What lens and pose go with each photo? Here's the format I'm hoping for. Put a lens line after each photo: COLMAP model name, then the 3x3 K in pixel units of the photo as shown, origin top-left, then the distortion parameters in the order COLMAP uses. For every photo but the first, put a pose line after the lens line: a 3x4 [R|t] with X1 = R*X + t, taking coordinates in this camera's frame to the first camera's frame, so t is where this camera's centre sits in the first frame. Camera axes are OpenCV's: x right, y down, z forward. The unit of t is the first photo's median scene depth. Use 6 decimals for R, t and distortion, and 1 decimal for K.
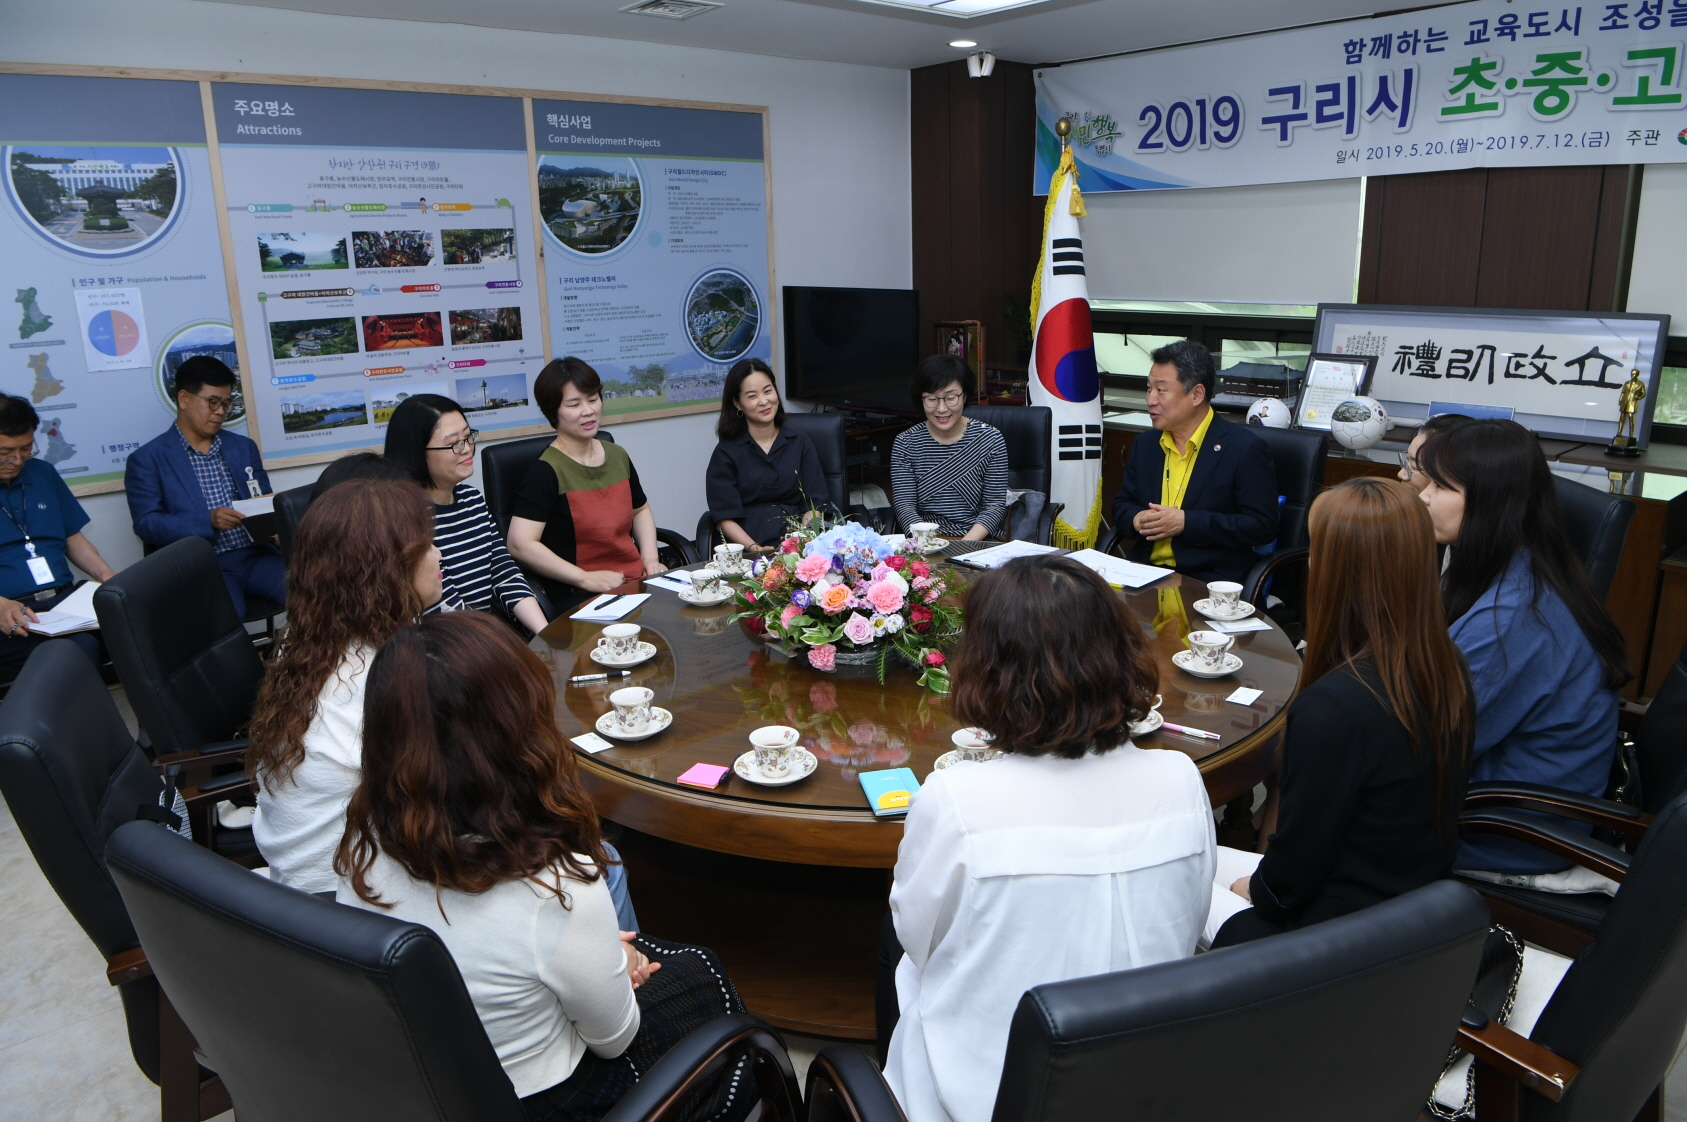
lens RADIAL K [[1143.3, 0, 854.2], [0, 1143.3, 562.0], [0, 0, 1]] dist [-0.079267, 0.016243]
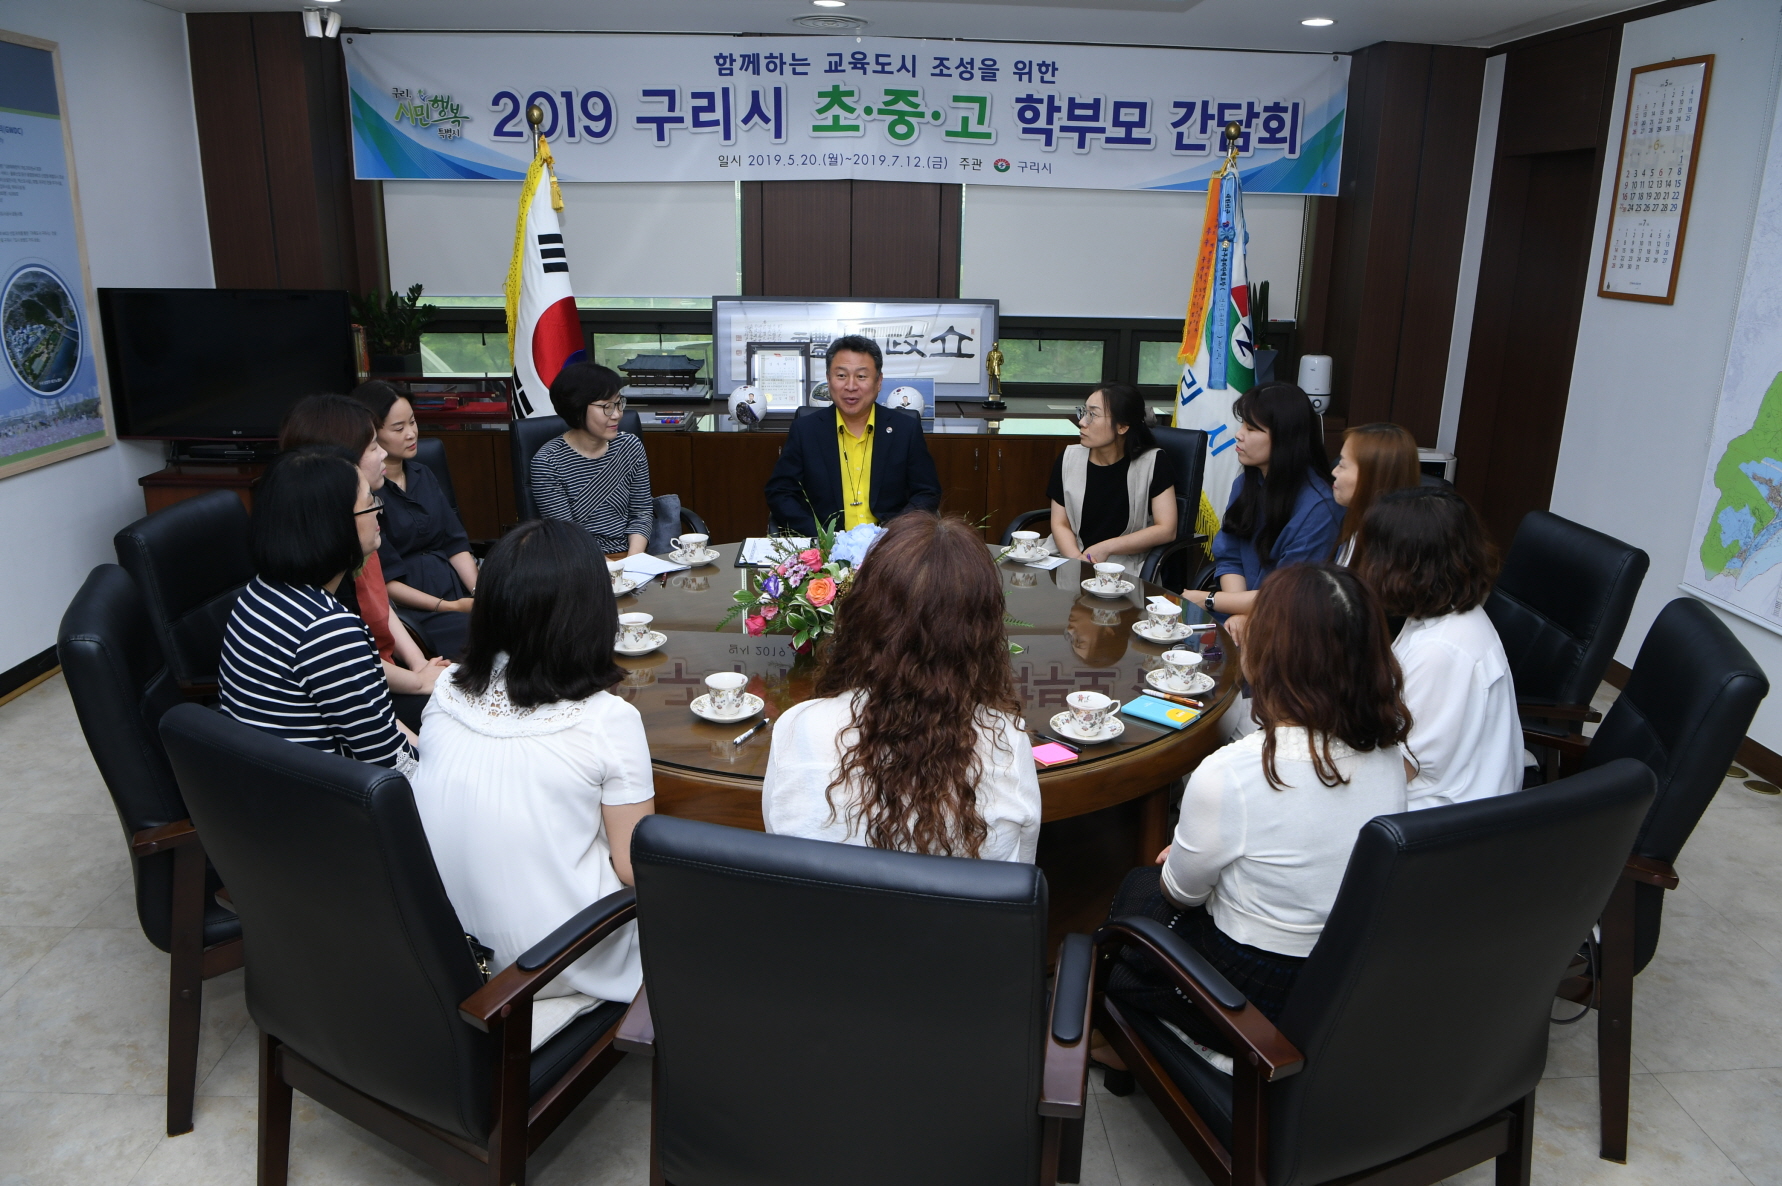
lens RADIAL K [[1207.7, 0, 900.5], [0, 1207.7, 590.9], [0, 0, 1]] dist [-0.079267, 0.016243]
pose [[0.623925, -0.190280, 0.757965, -0.450334], [0.173594, 0.979418, 0.102978, -0.045507], [-0.761960, 0.067328, 0.644115, 0.158030]]
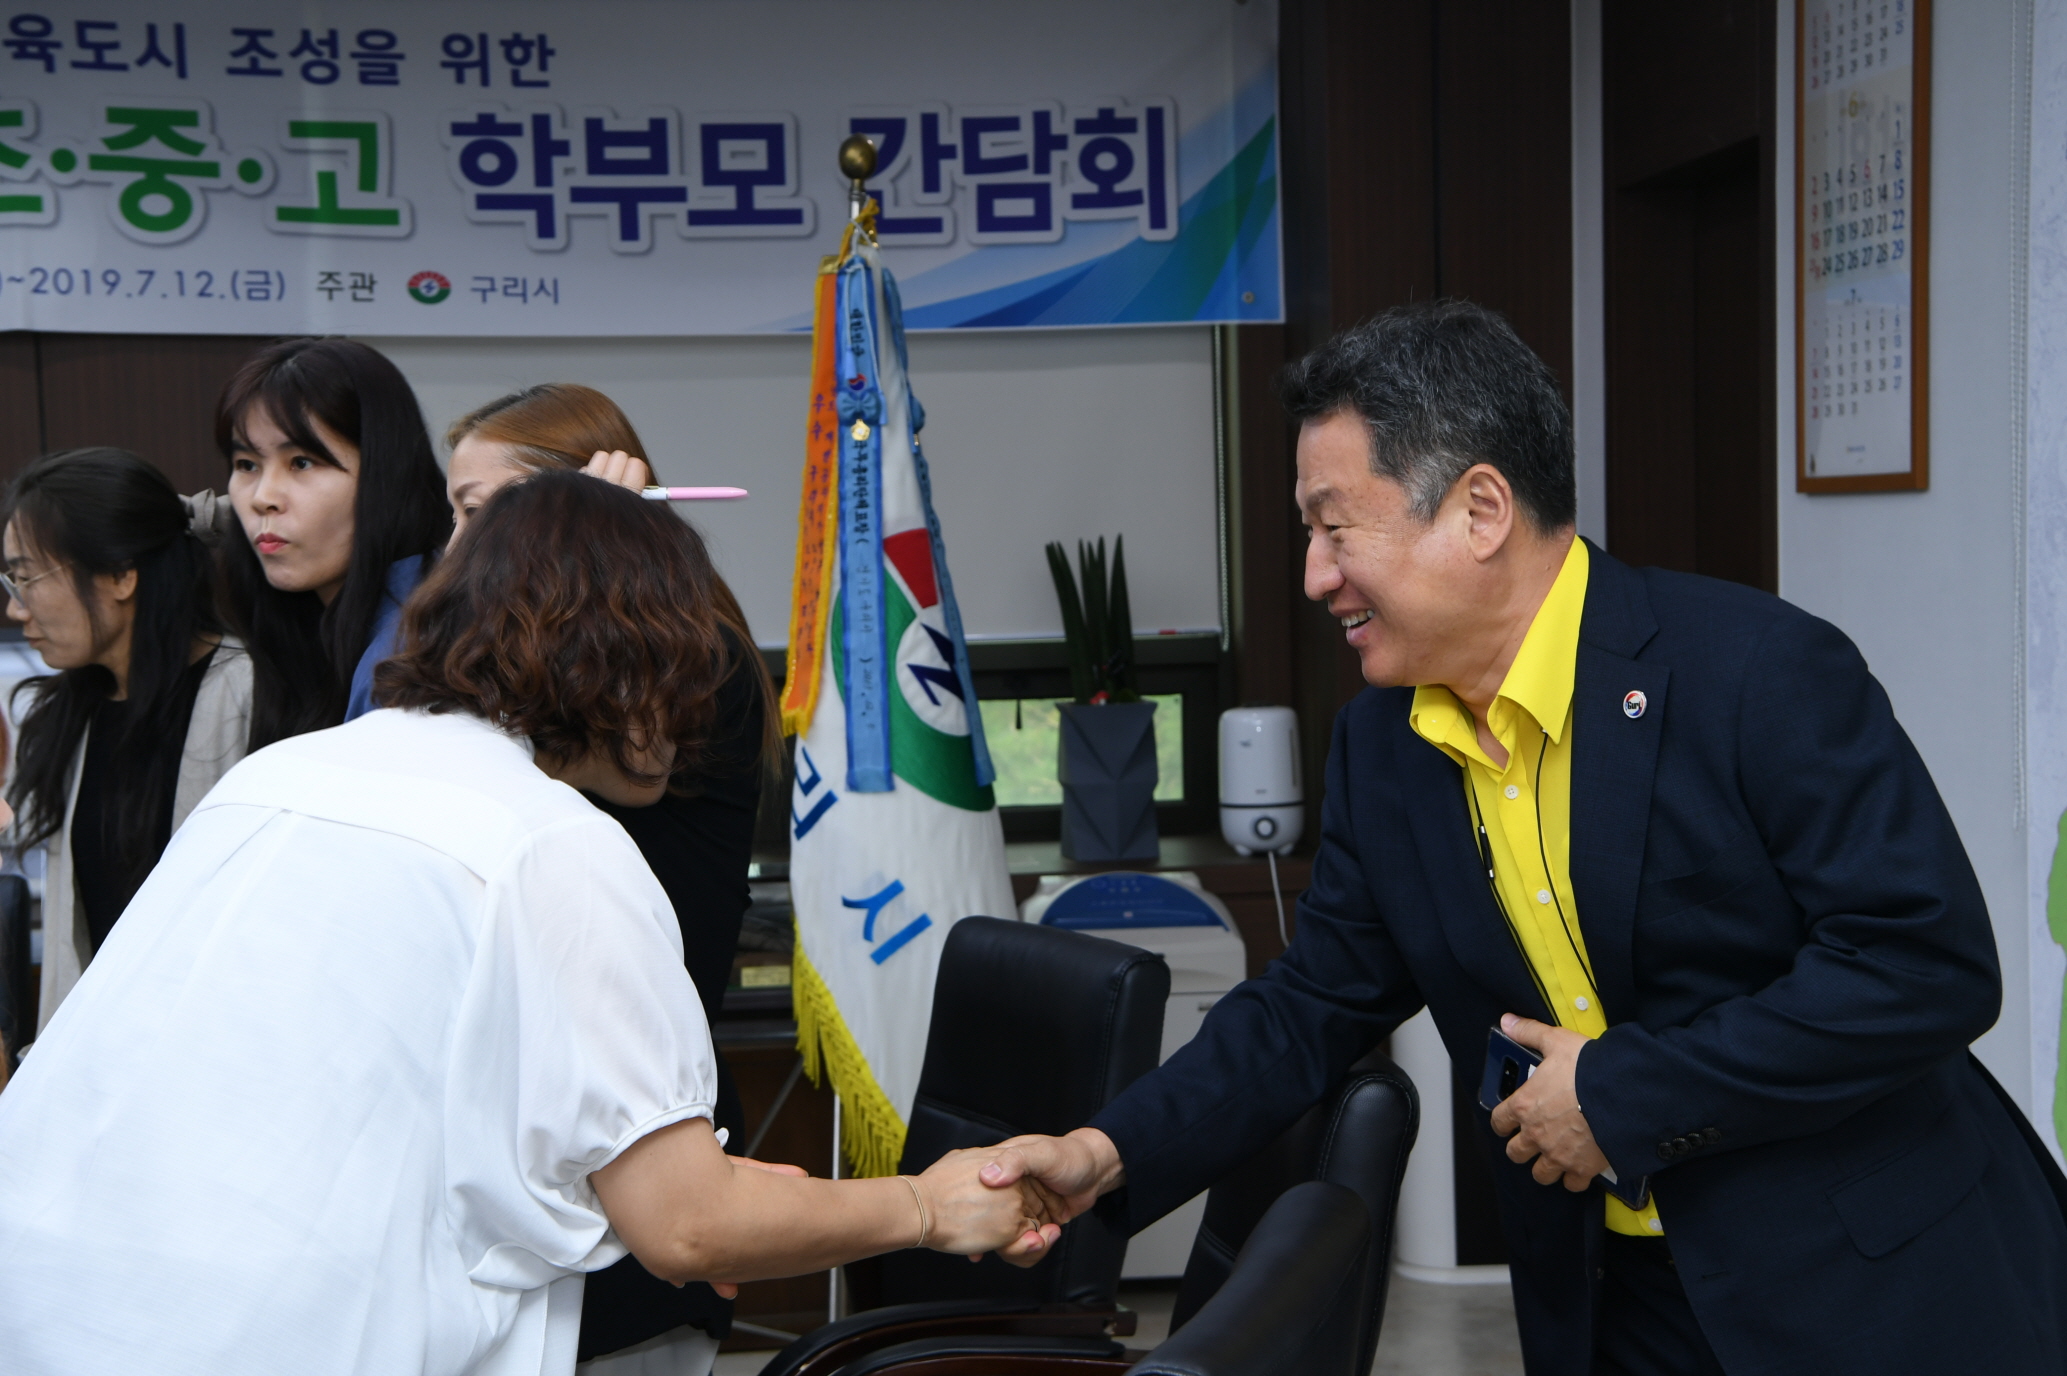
lens RADIAL K [[2978.3, 0, 1047.9], [0, 2978.3, 688.5], [0, 0, 1]] dist [0.210562, 0.000000]
pose [[0.557118, -0.033953, 0.829739, -0.258388], [0.232515, 0.965577, -0.116608, 0.036507], [-0.797218, 0.257891, 0.545835, -0.002389]]
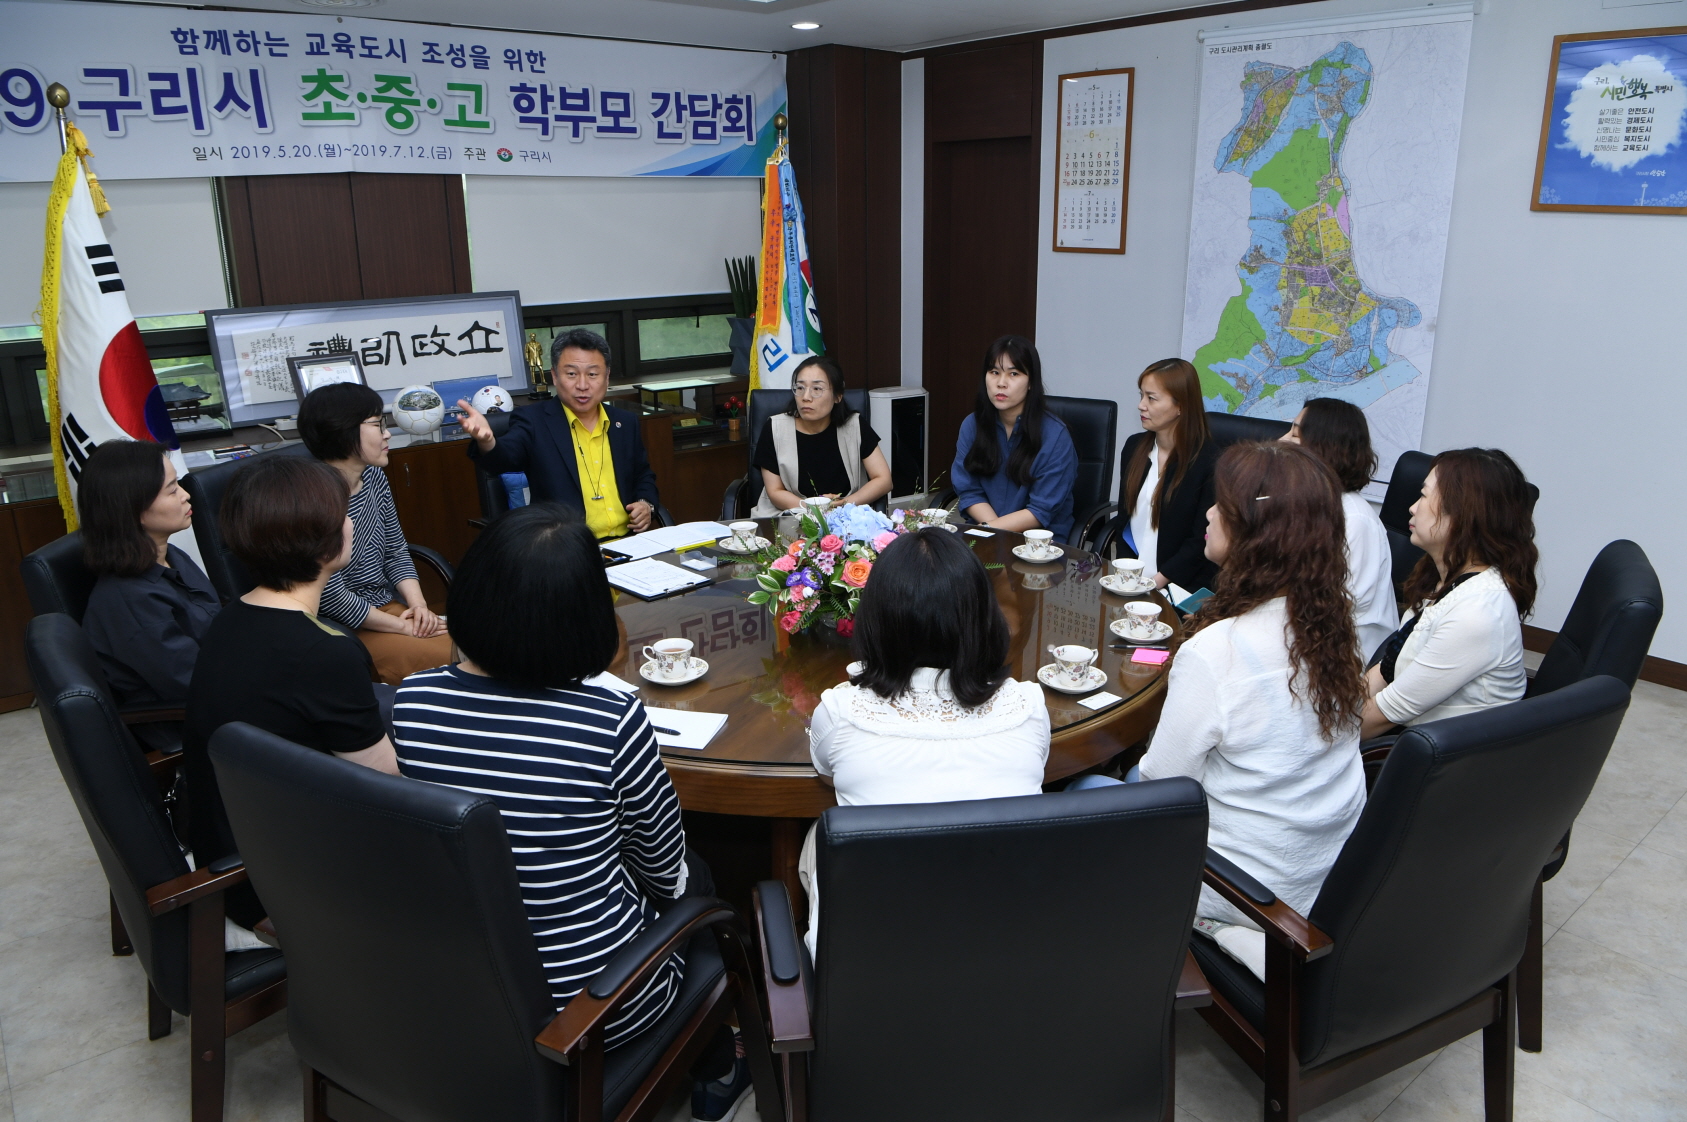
lens RADIAL K [[1143.3, 0, 854.2], [0, 1143.3, 564.7], [0, 0, 1]] dist [-0.079267, 0.016243]
pose [[0.026866, -0.269985, 0.962490, -0.576101], [0.269349, 0.929182, 0.253124, -0.138647], [-0.962668, 0.252445, 0.097684, 0.503460]]
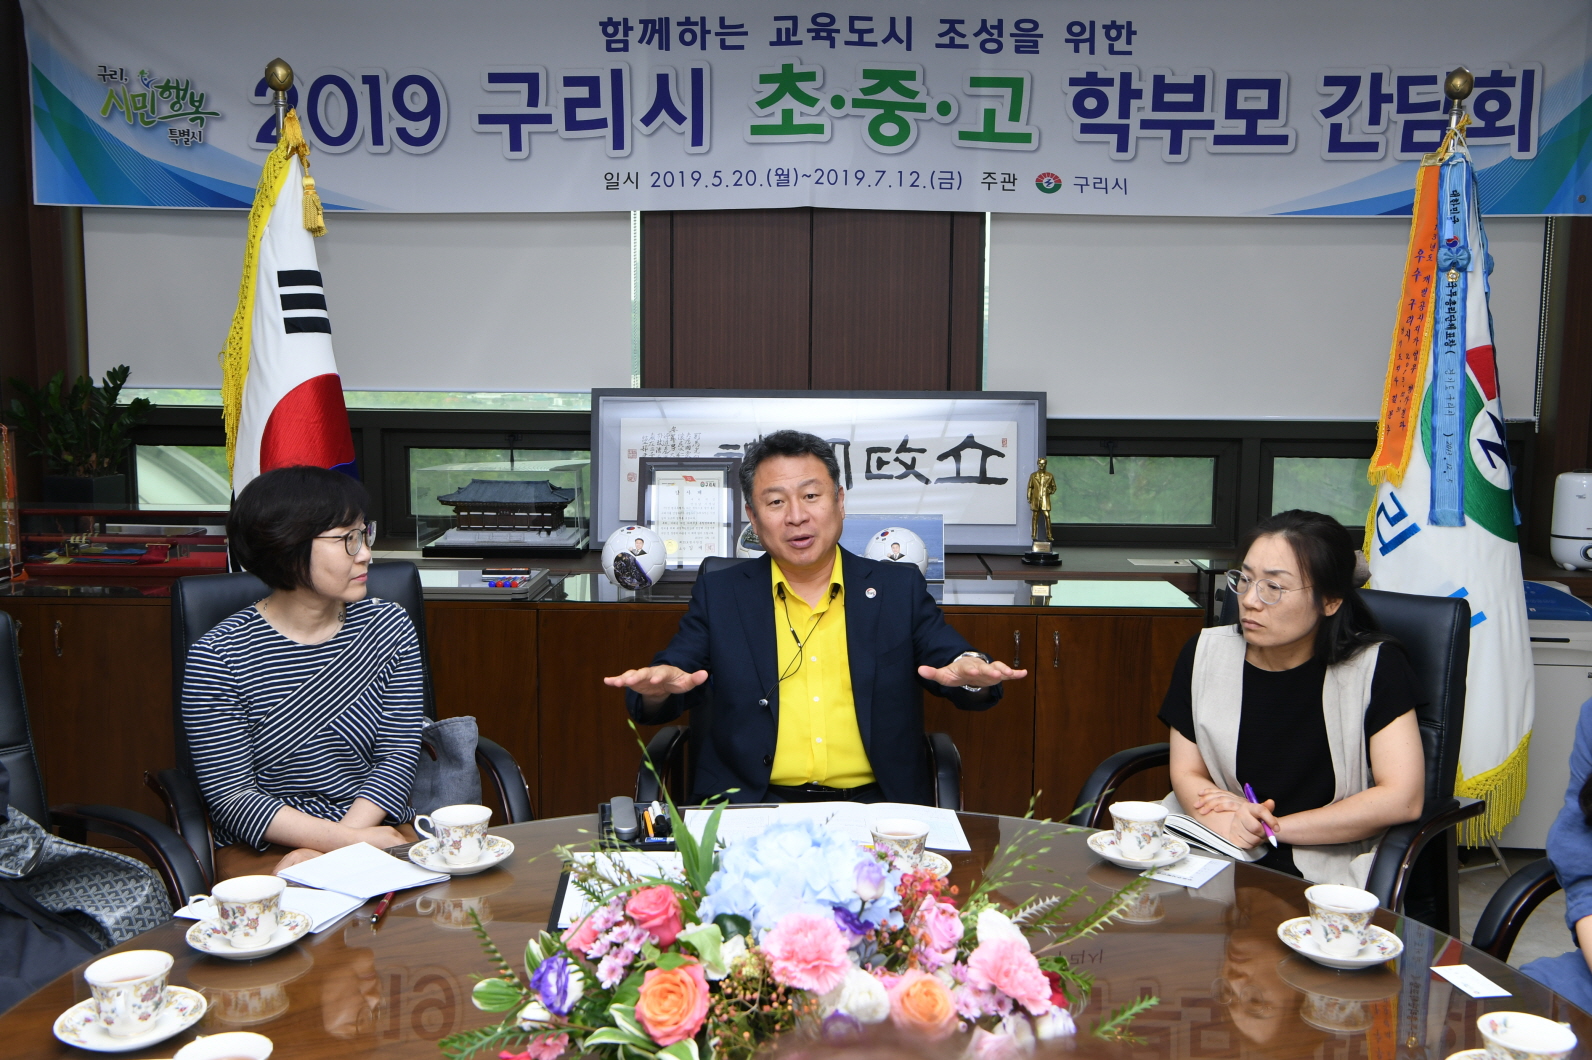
lens RADIAL K [[1554.0, 0, 808.4], [0, 1554.0, 529.2], [0, 0, 1]] dist [0.031838, 0.000000]
pose [[0.666485, -0.054397, 0.743531, -0.235258], [0.171638, 0.981739, -0.082029, -0.051515], [-0.725491, 0.182289, 0.663651, 0.326970]]
